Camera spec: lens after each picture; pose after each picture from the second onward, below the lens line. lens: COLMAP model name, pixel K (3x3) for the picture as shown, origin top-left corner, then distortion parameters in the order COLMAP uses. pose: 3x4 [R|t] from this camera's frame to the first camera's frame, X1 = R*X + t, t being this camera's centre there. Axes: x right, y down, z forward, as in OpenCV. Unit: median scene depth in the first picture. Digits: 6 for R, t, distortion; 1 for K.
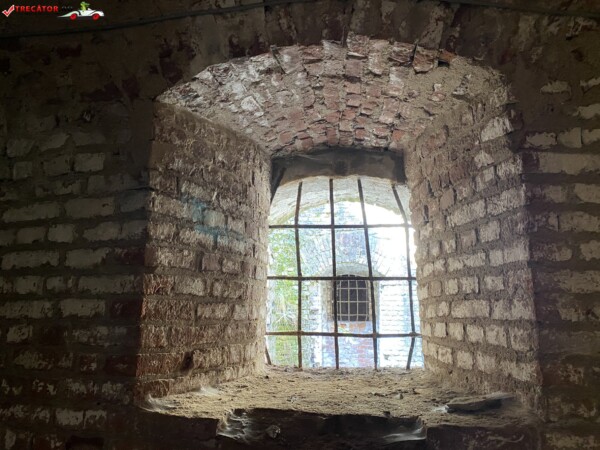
lens RADIAL K [[459.8, 0, 296.4], [0, 459.8, 221.2], [0, 0, 1]] dist [0.029886, 0.000880]
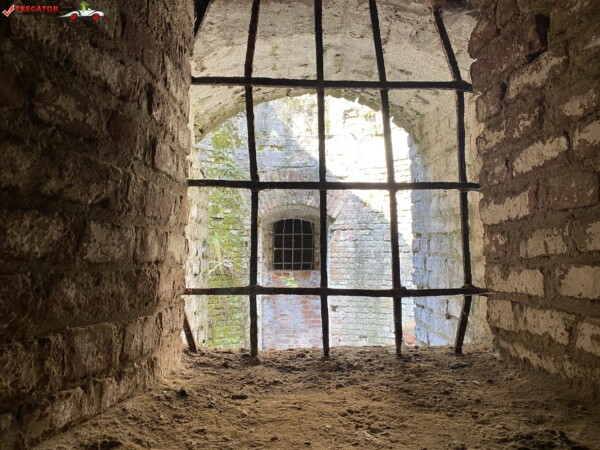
lens RADIAL K [[459.8, 0, 305.6], [0, 459.8, 225.5], [0, 0, 1]] dist [0.029886, 0.000880]
pose [[0.987289, 0.008358, 0.158716, -0.018200], [-0.026640, 0.993191, 0.113410, 0.118630], [-0.156687, -0.116197, 0.980789, 0.524394]]
